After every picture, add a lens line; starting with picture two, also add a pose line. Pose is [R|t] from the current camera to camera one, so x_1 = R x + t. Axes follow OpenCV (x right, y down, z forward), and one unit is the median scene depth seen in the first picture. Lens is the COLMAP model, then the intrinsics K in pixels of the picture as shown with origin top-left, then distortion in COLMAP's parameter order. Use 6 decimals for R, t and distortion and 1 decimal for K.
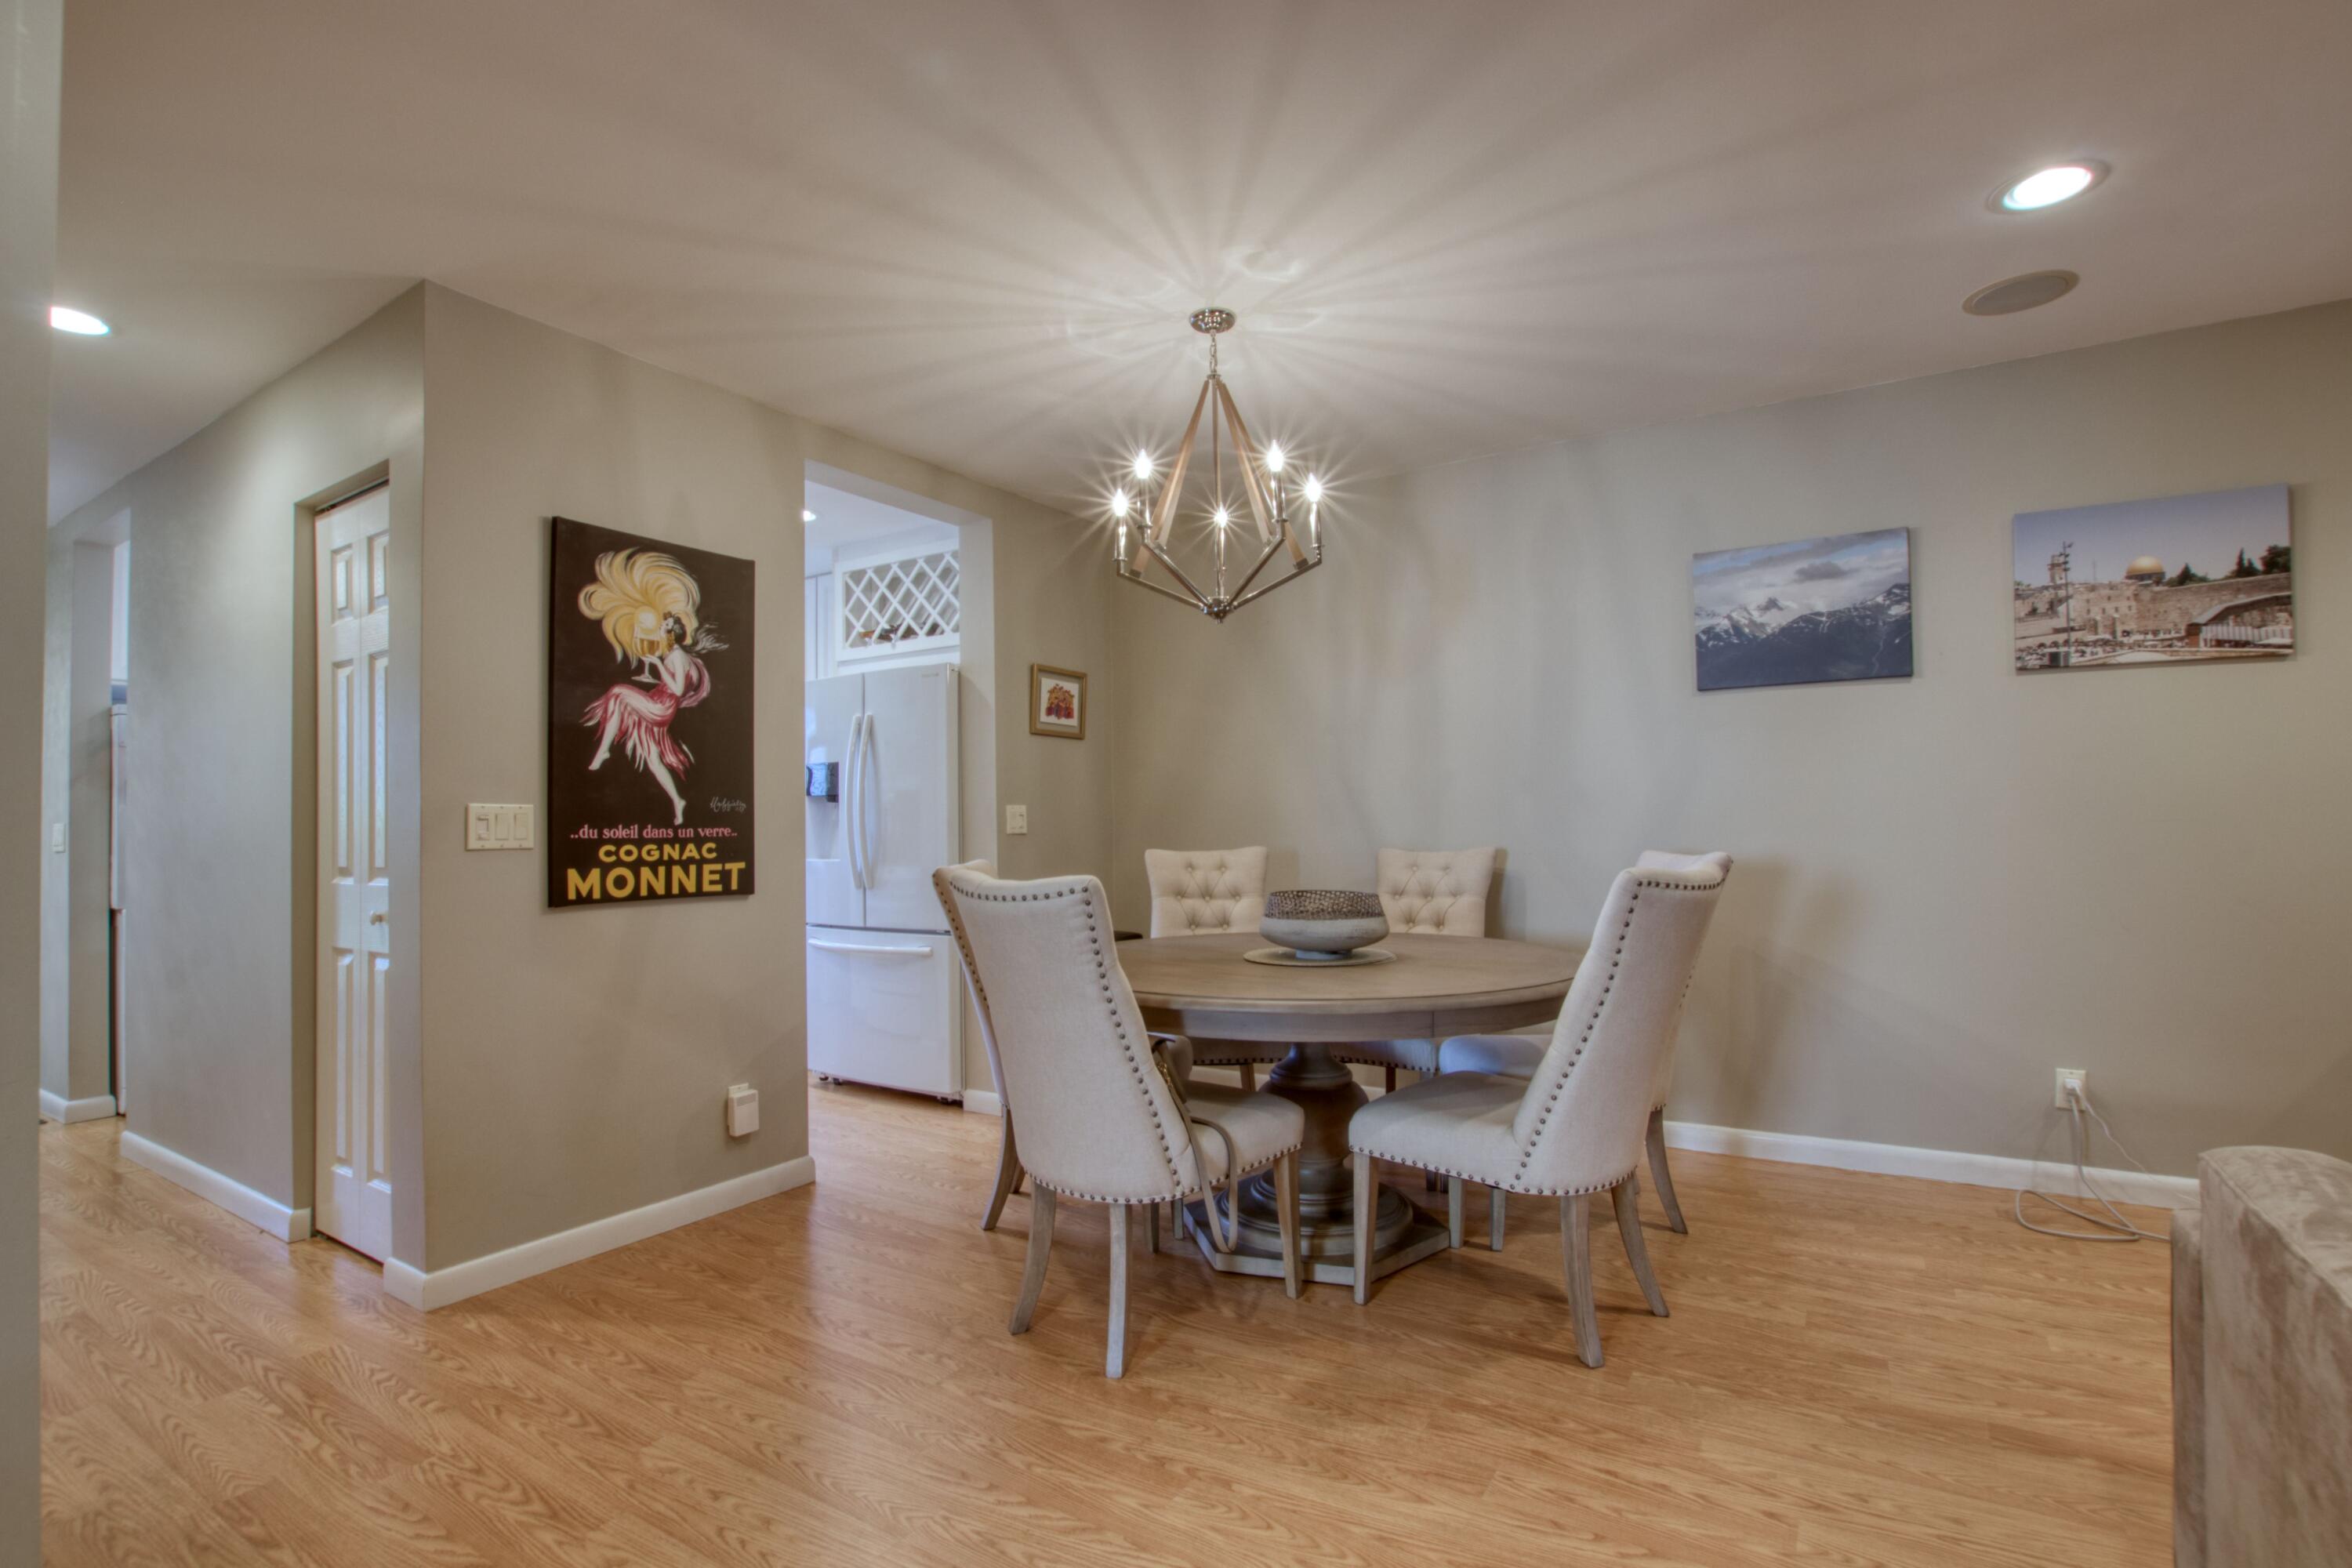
lens RADIAL K [[1090.8, 0, 1168.2], [0, 1090.8, 799.2], [0, 0, 1]] dist [-0.038972, 0.005445]
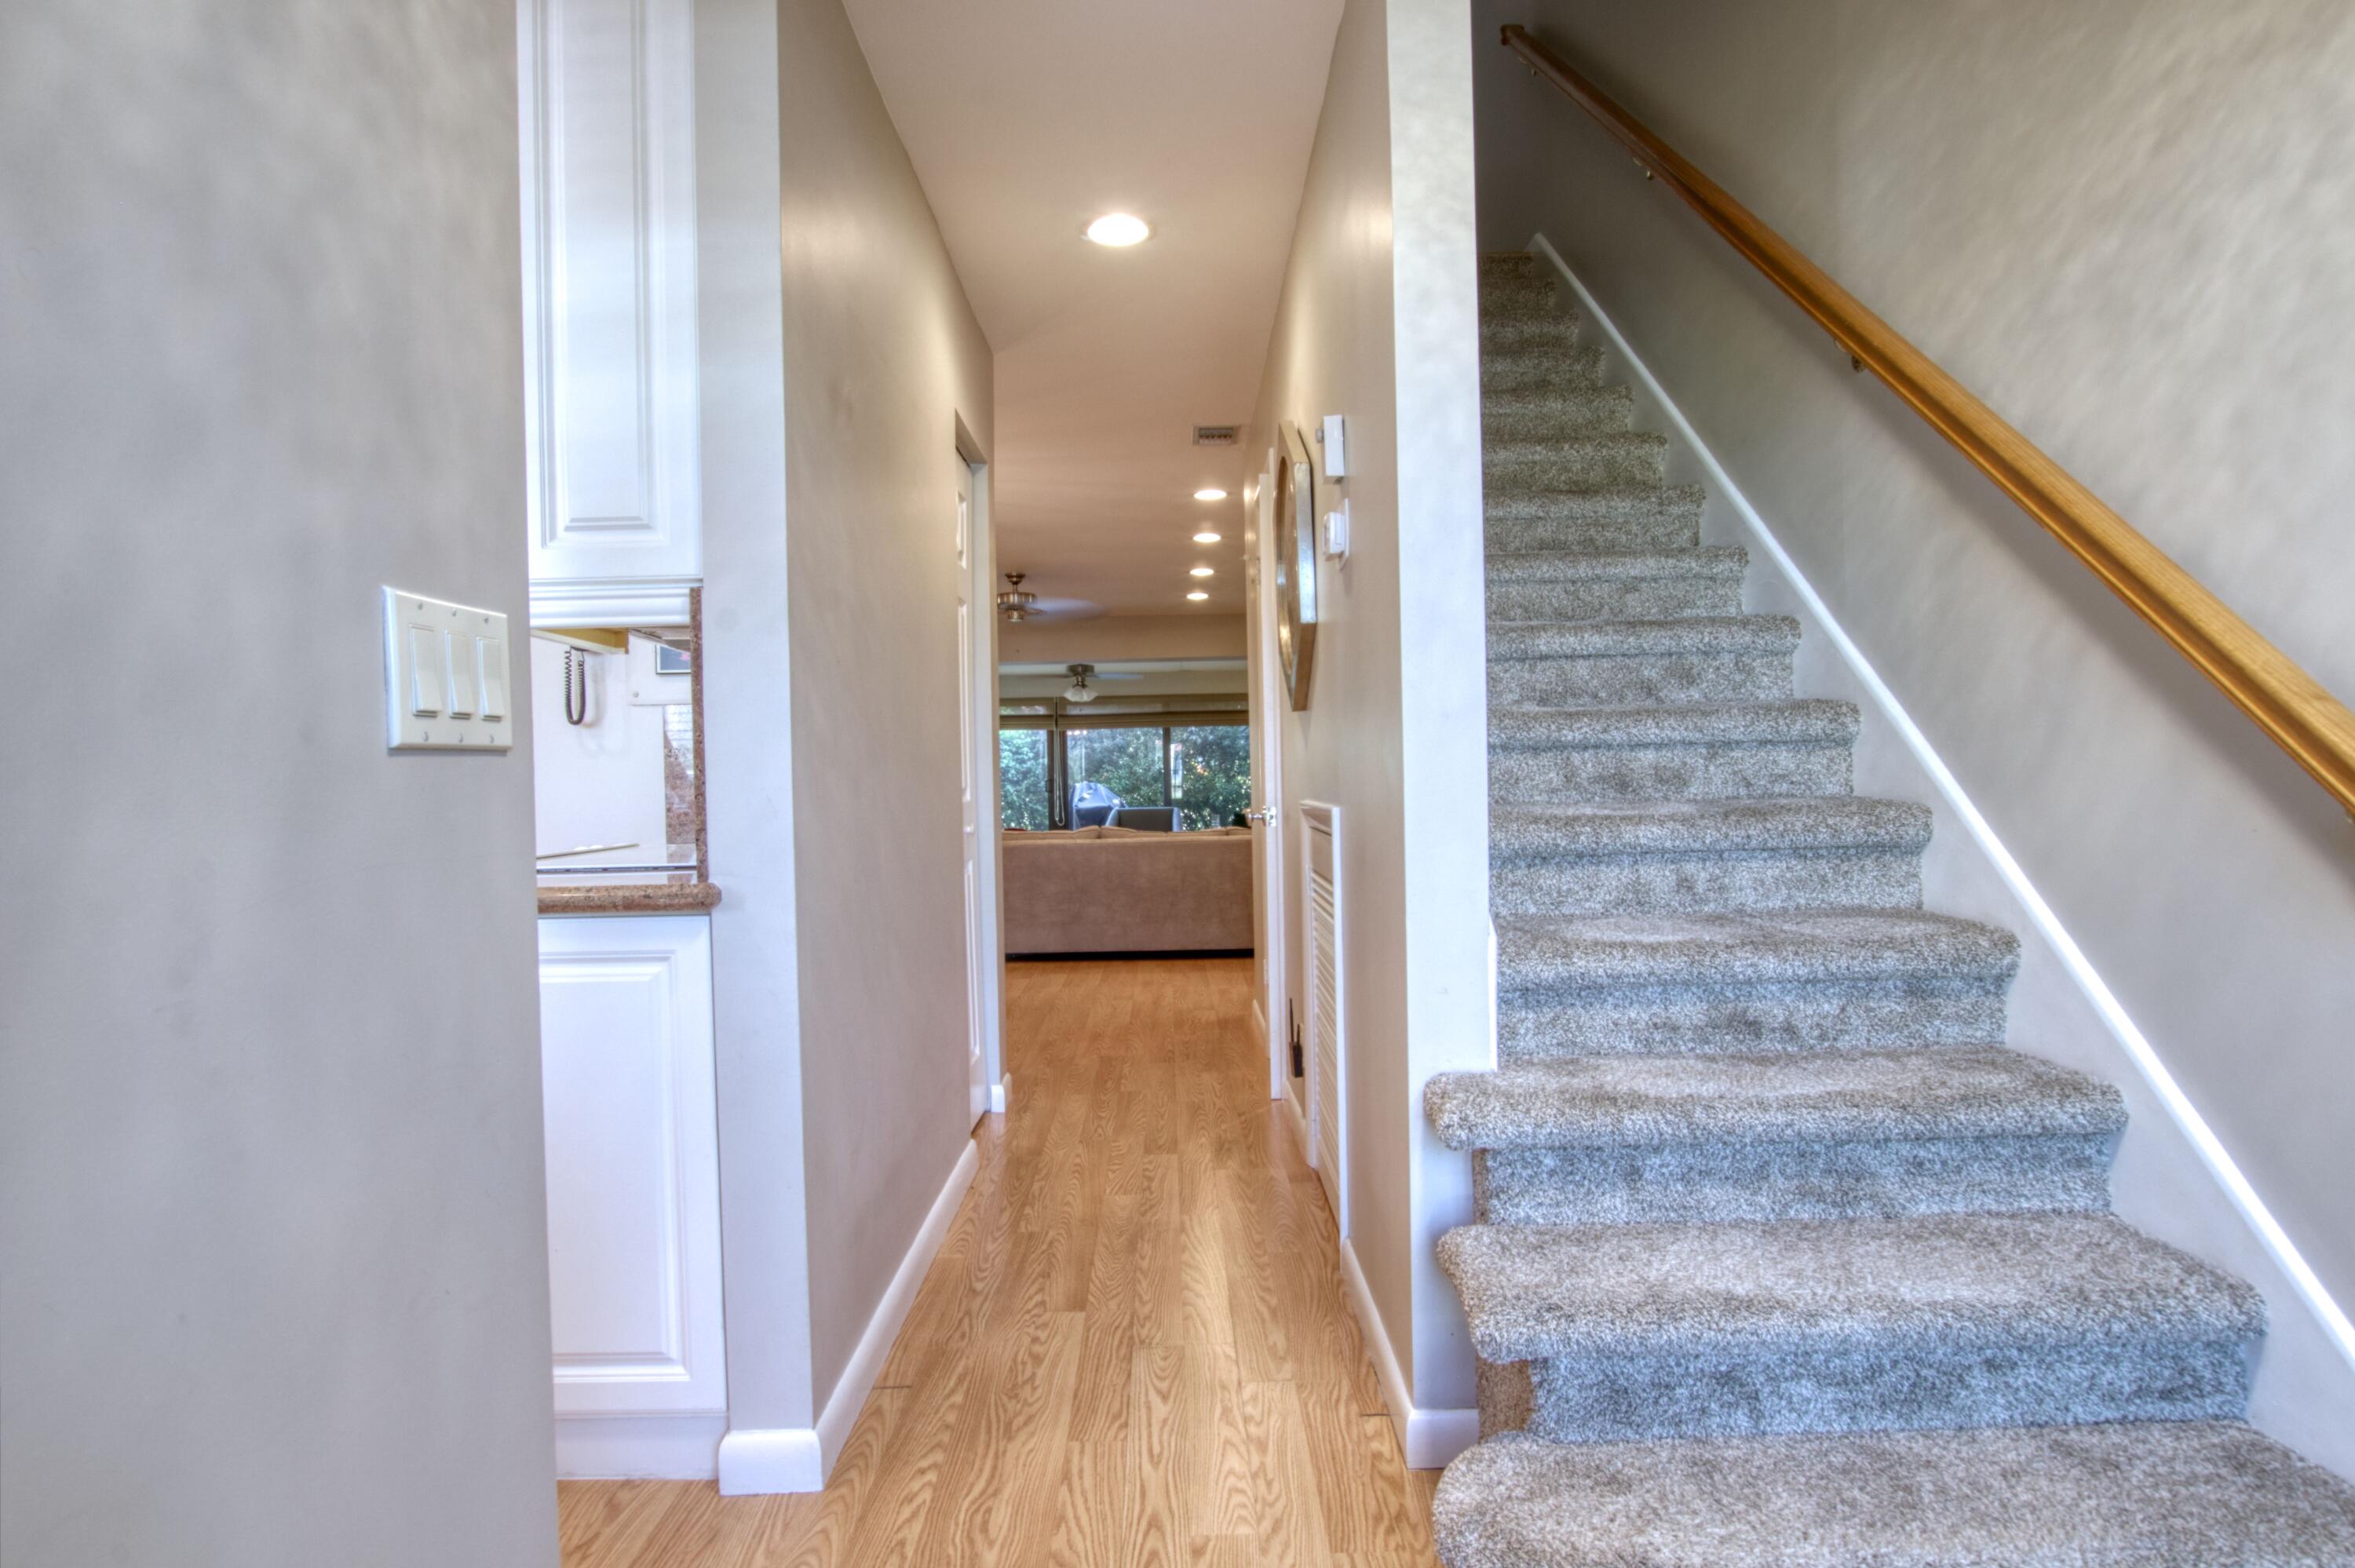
lens RADIAL K [[1286.4, 0, 1137.8], [0, 1286.4, 782.7], [0, 0, 1]] dist [-0.002173, -0.000978]
pose [[-0.516815, 0.026842, 0.855676, -1.912992], [0.008824, 0.999622, -0.026029, 0.091528], [-0.856052, -0.005902, -0.516856, 1.471596]]
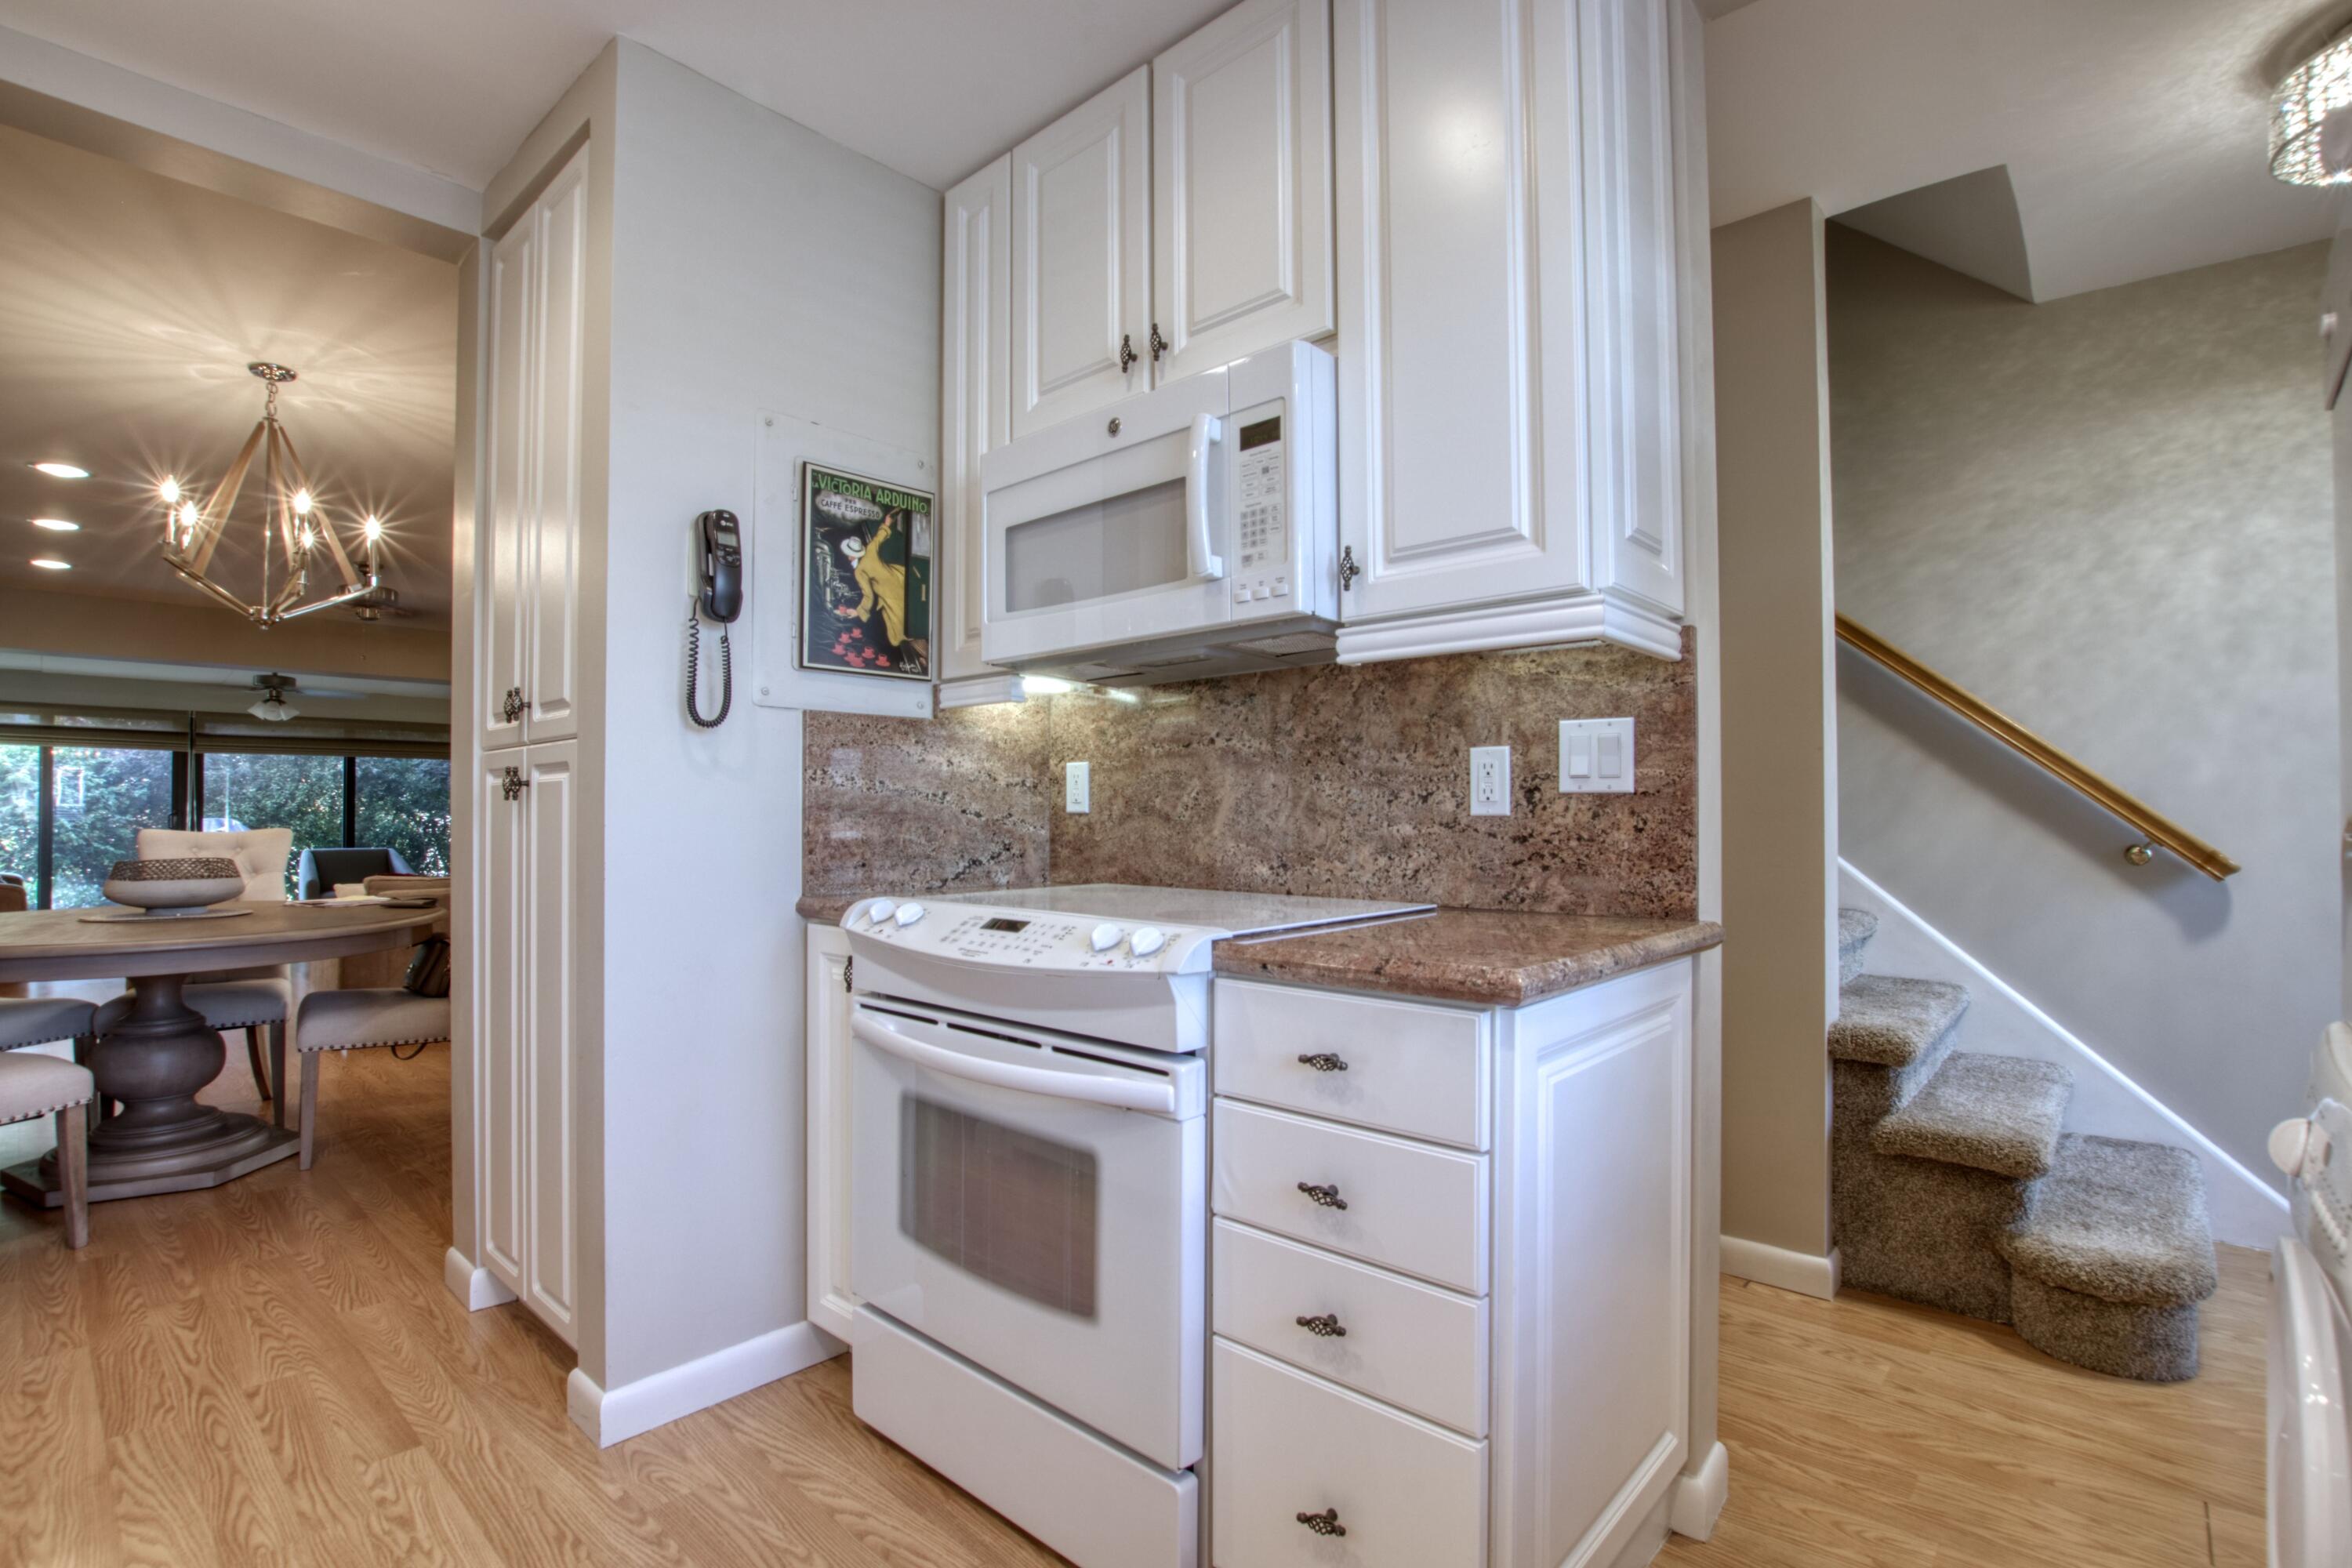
lens RADIAL K [[1100.5, 0, 1179.5], [0, 1100.5, 801.0], [0, 0, 1]] dist [-0.037448, 0.004182]
pose [[-0.985230, 0.021423, 0.169892, -1.080267], [0.015115, 0.999151, -0.038334, 0.079018], [-0.170569, -0.035200, -0.984717, 1.898656]]
